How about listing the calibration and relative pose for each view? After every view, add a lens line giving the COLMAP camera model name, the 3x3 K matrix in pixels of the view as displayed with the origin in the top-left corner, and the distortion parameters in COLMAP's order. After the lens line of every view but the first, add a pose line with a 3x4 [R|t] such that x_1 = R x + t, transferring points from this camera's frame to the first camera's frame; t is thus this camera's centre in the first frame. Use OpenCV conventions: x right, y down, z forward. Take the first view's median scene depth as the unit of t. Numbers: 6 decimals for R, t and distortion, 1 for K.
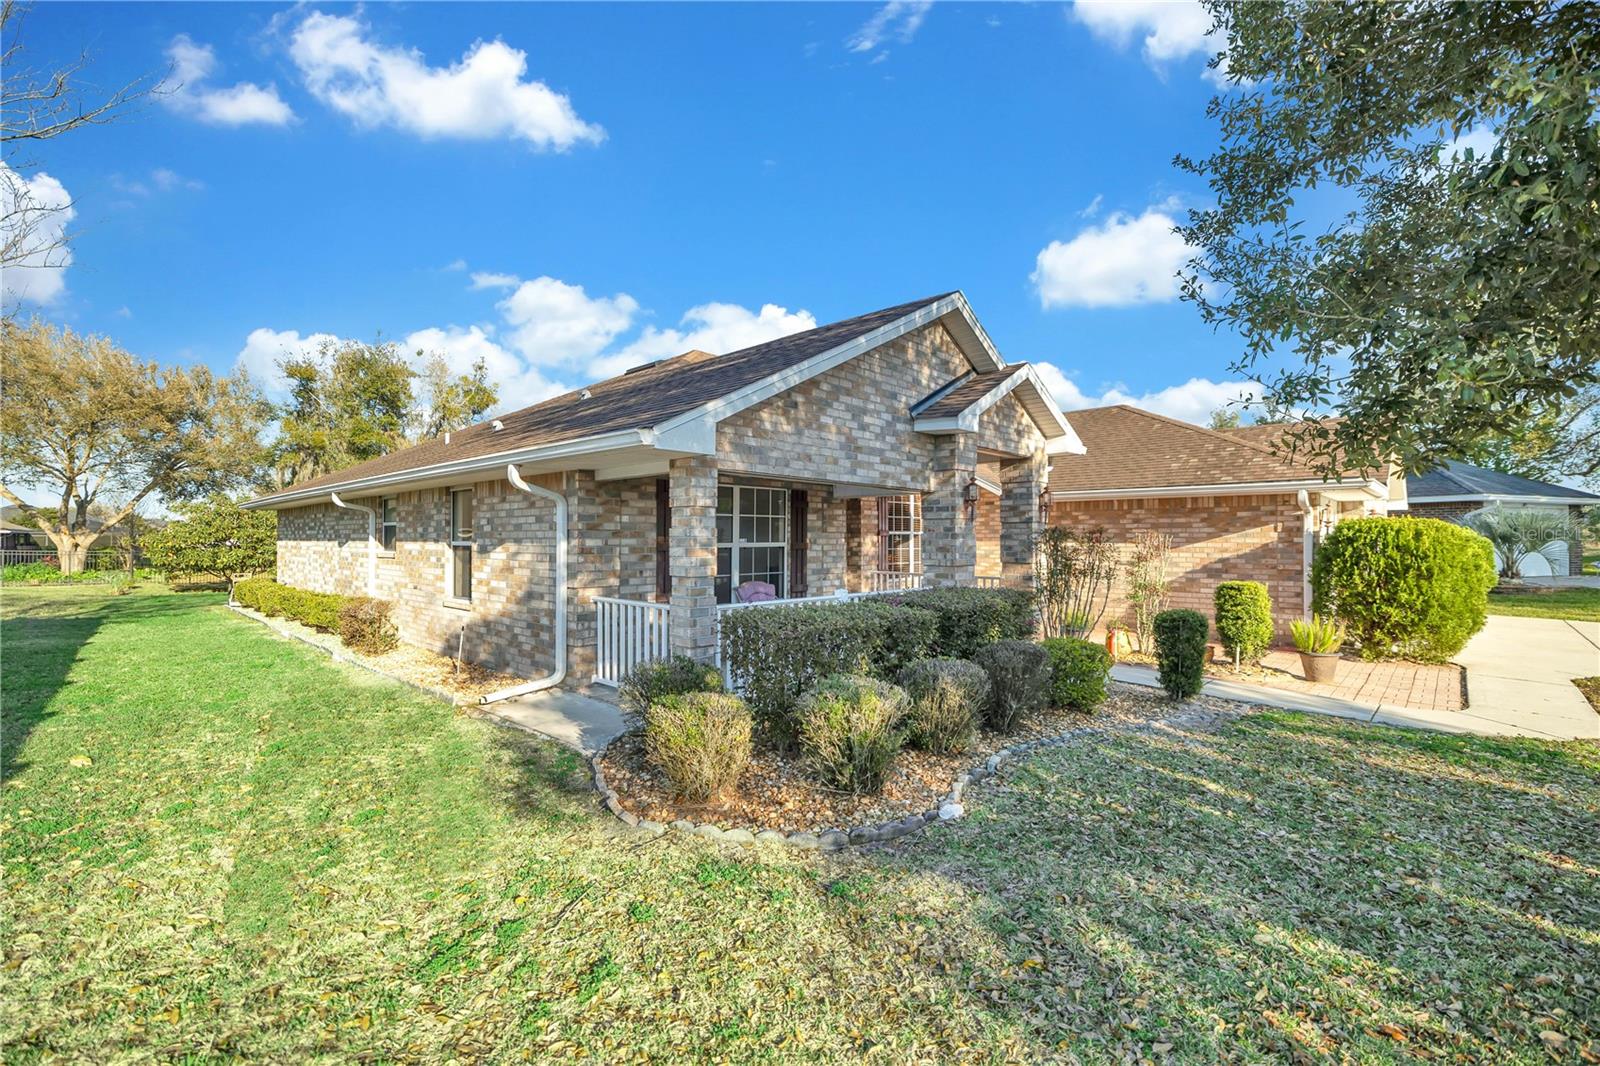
lens RADIAL K [[676.7, 0, 799.0], [0, 676.7, 536.3], [0, 0, 1]] dist [0.000190, -0.000033]
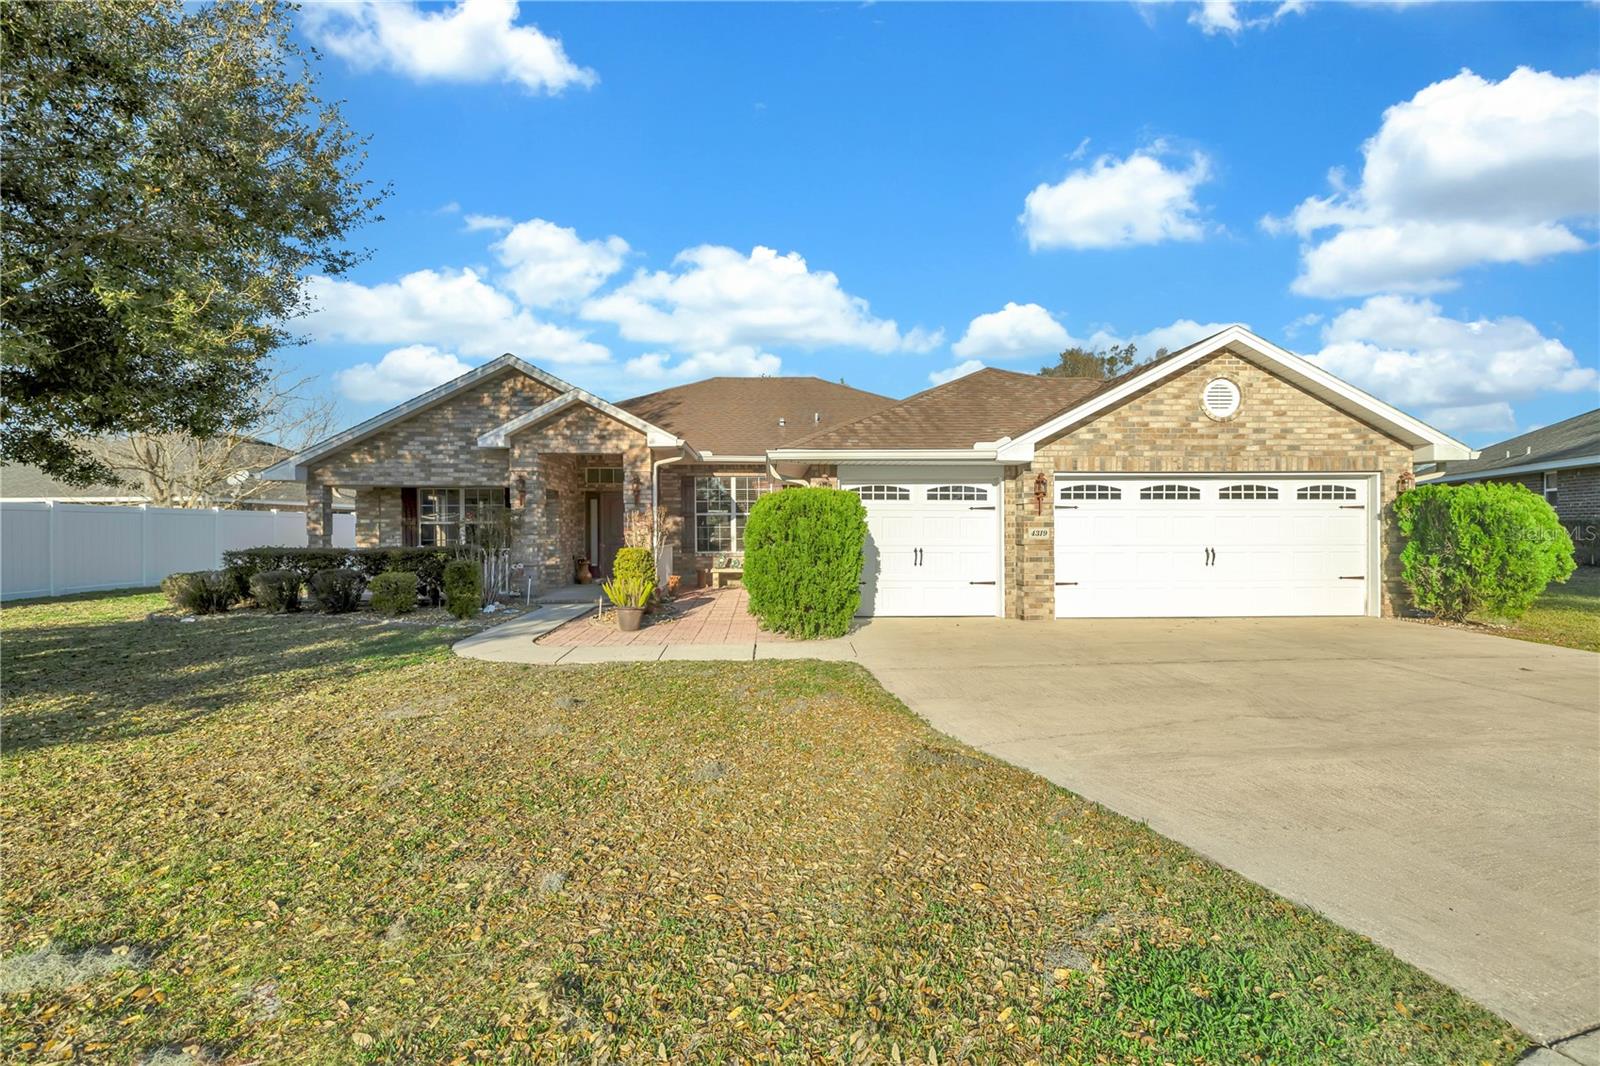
lens RADIAL K [[676.7, 0, 799.4], [0, 676.7, 531.2], [0, 0, 1]] dist [0.000190, -0.000033]
pose [[0.737630, -0.002919, -0.675199, 1.948110], [0.007732, 0.999962, 0.004124, 0.039267], [0.675161, -0.008263, 0.737624, 0.353296]]
